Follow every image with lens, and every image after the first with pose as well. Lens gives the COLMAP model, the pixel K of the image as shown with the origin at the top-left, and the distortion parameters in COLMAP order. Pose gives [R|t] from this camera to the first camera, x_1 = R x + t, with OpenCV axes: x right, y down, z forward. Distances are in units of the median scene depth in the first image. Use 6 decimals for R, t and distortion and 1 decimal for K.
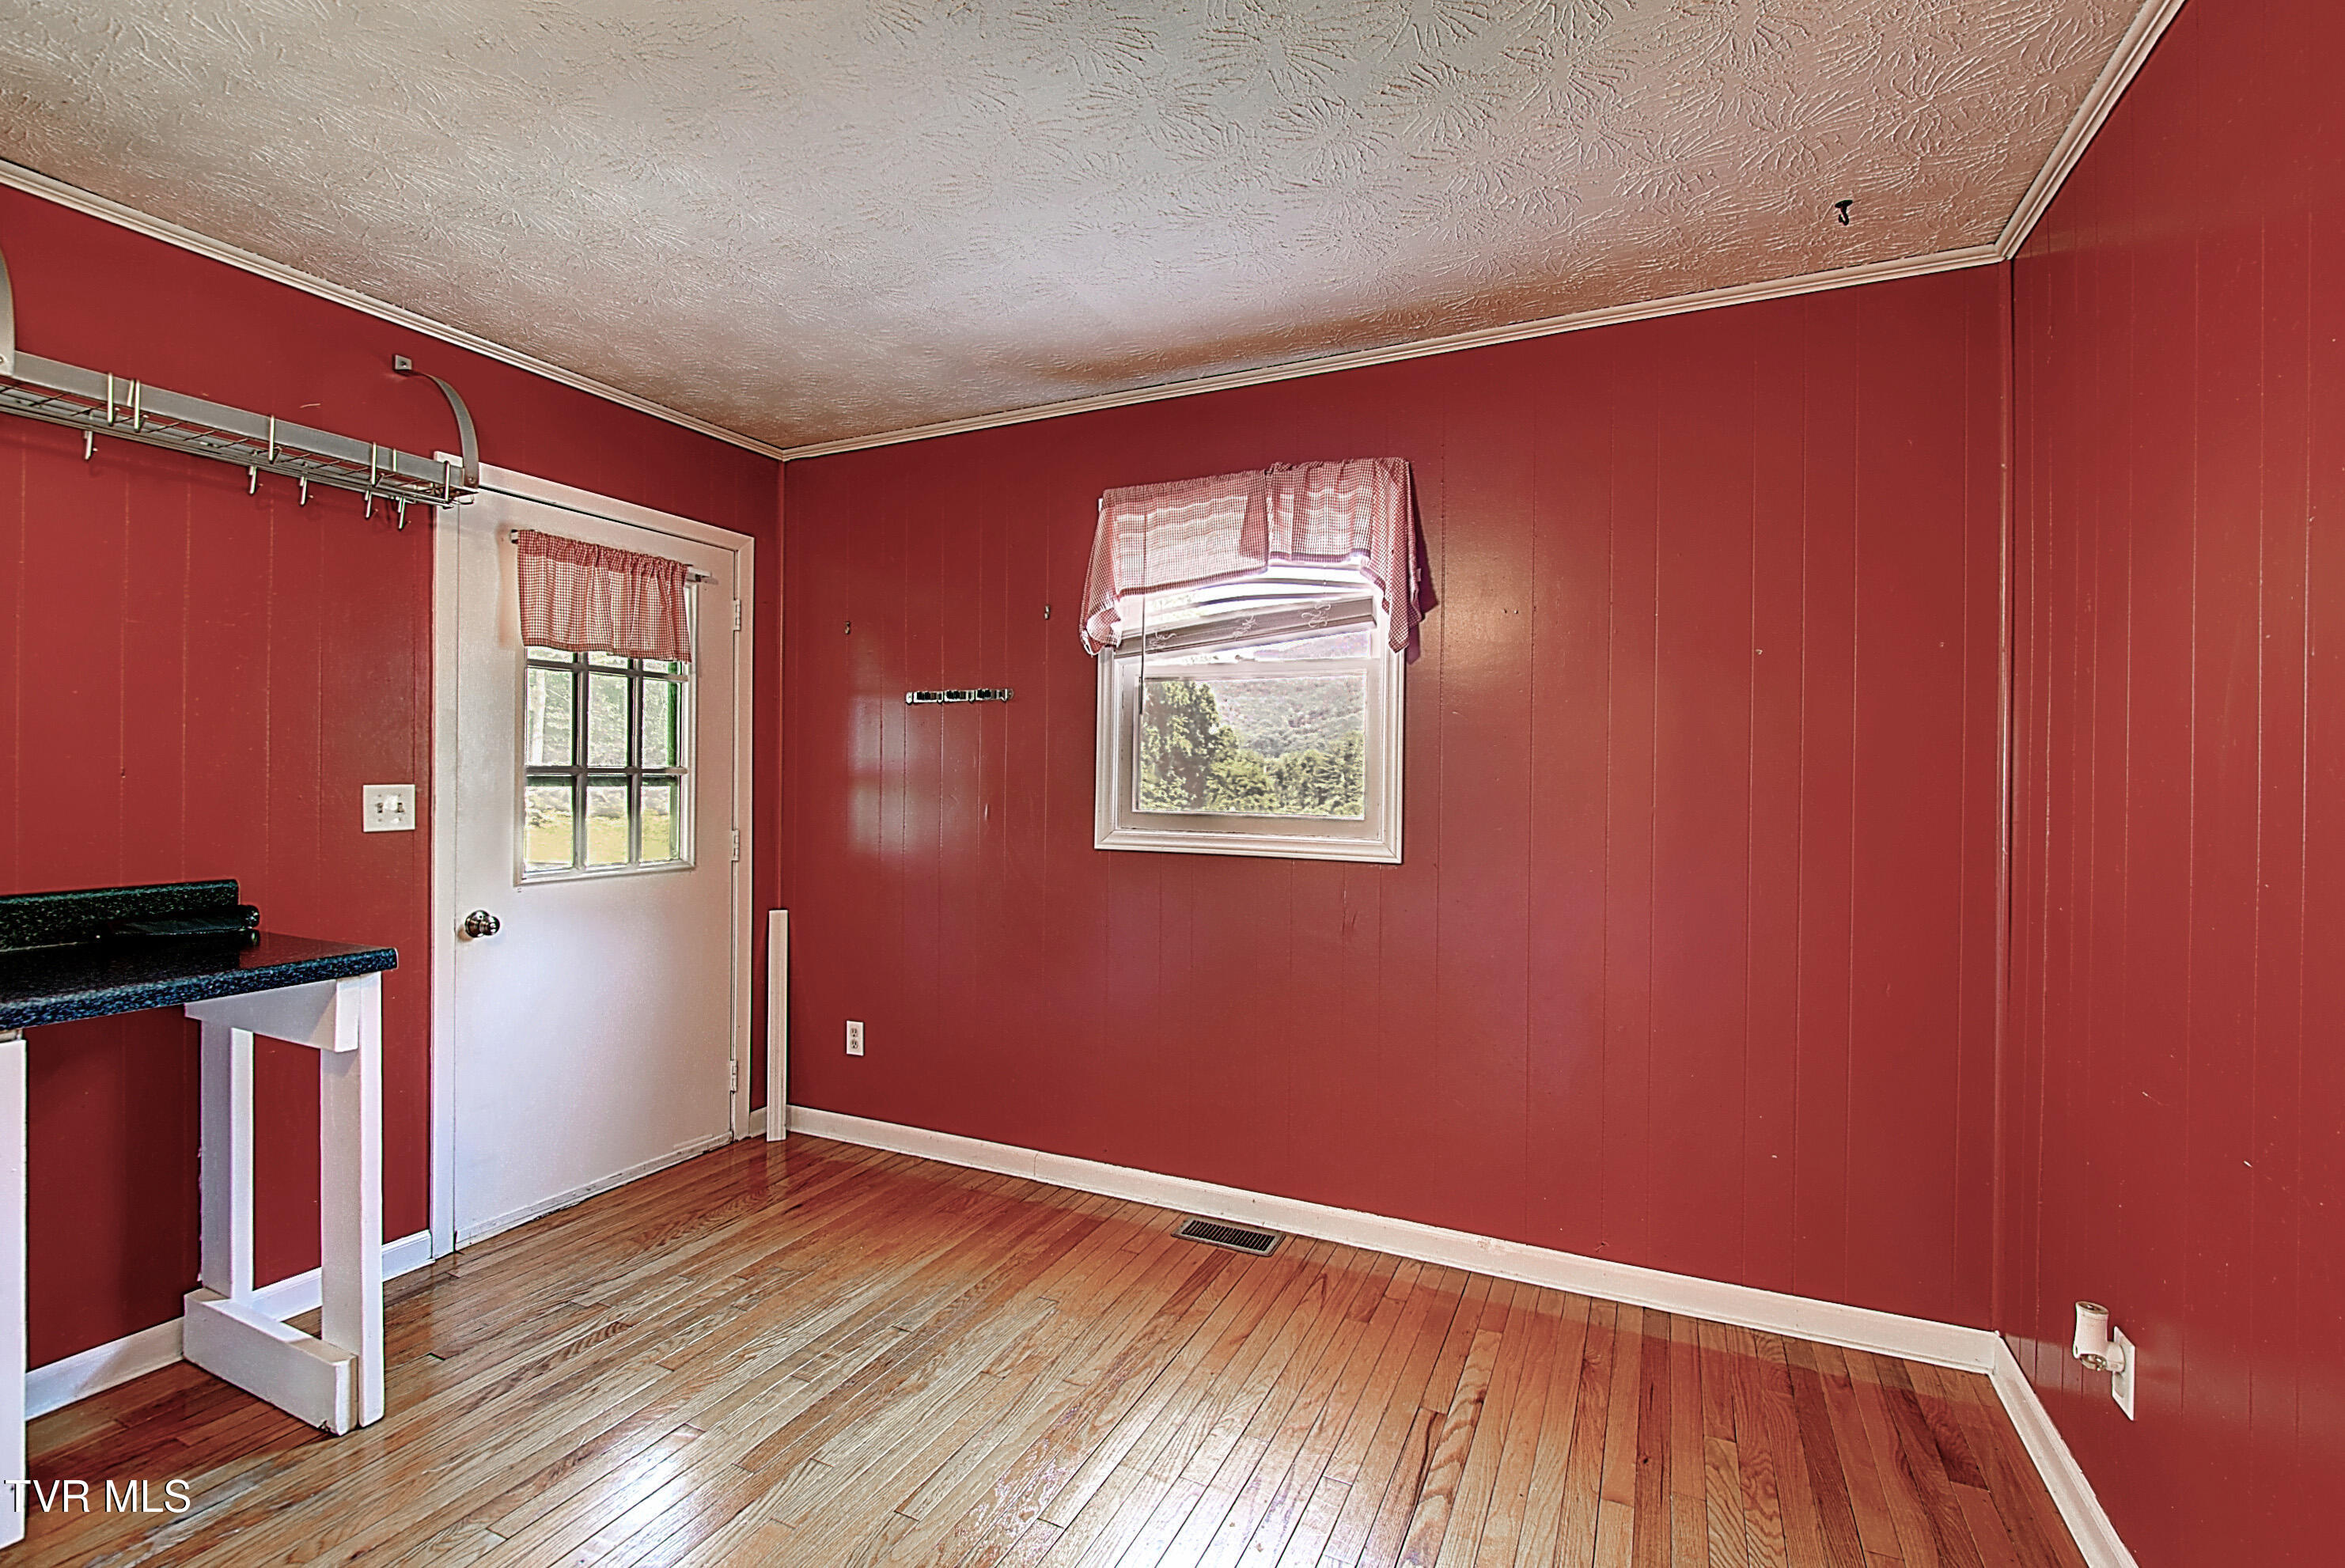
lens RADIAL K [[1031.3, 0, 1172.9], [0, 1031.3, 775.9], [0, 0, 1]] dist [-0.004201, -0.003841]
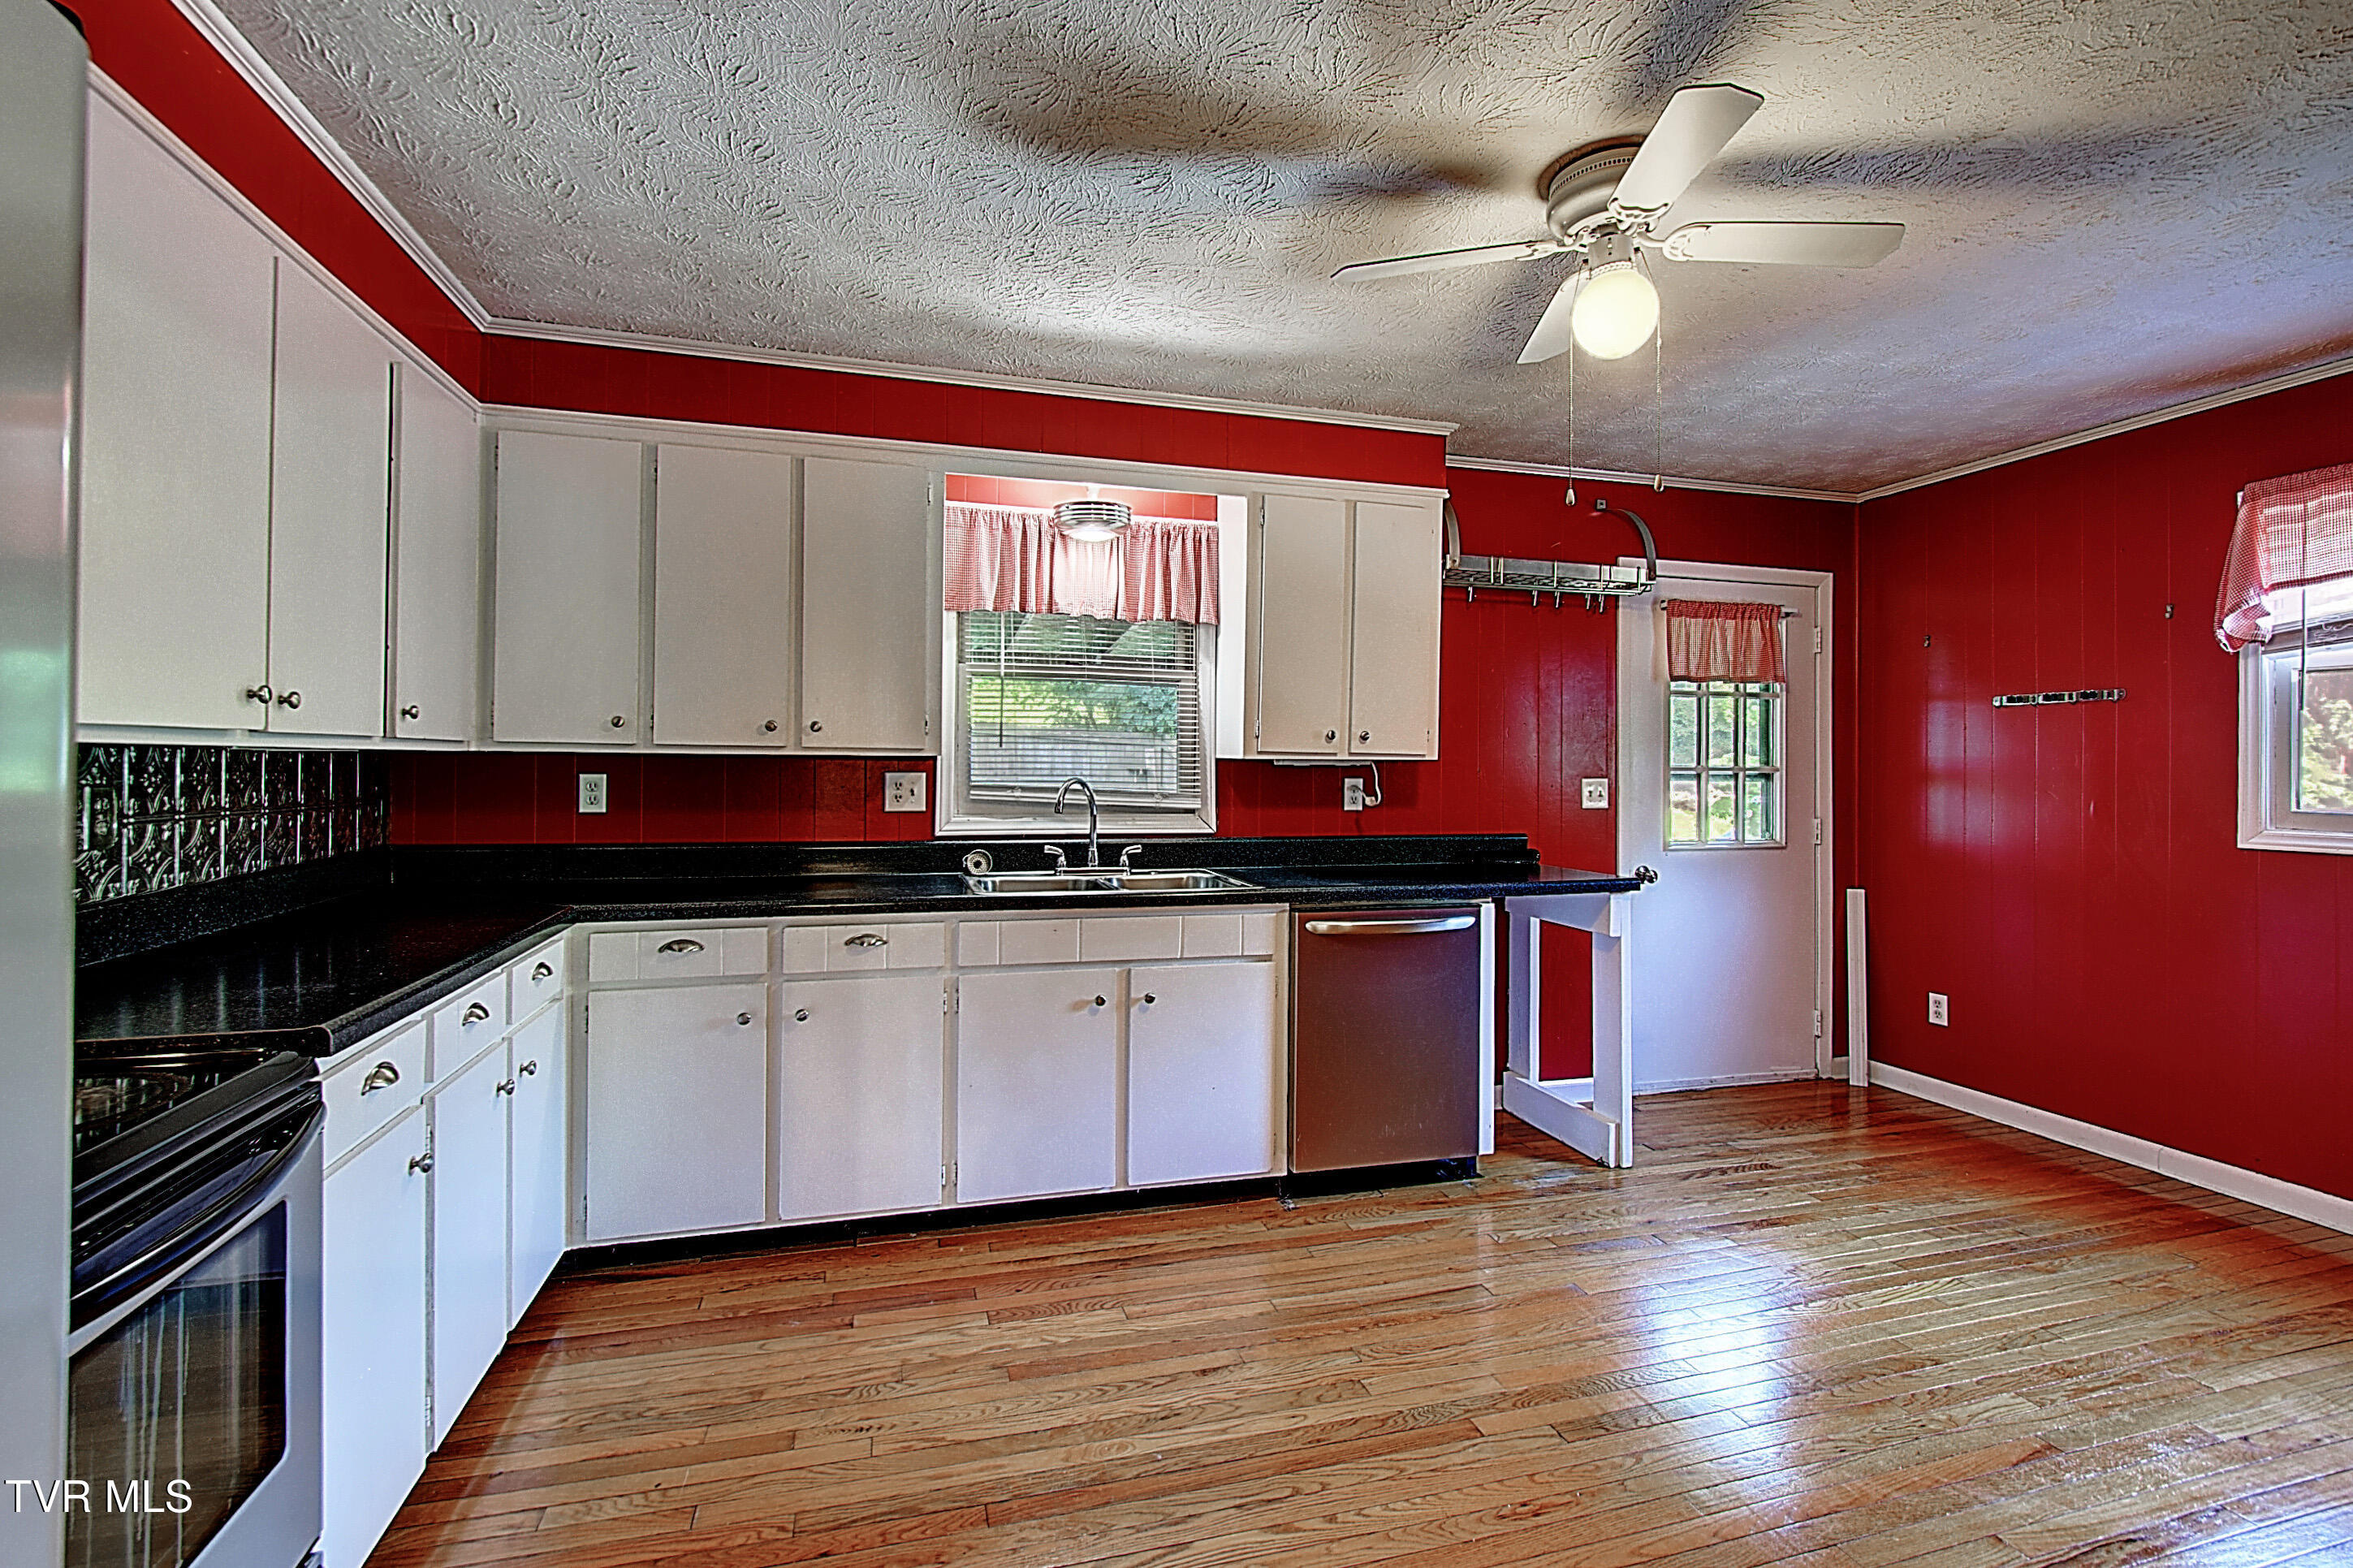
lens RADIAL K [[1044.8, 0, 1183.3], [0, 1044.8, 753.1], [0, 0, 1]] dist [0.000565, -0.007137]
pose [[0.652201, -0.013413, -0.757927, 0.019950], [-0.002621, 0.999798, -0.019948, 0.003049], [0.758041, 0.014997, 0.652034, -0.428713]]
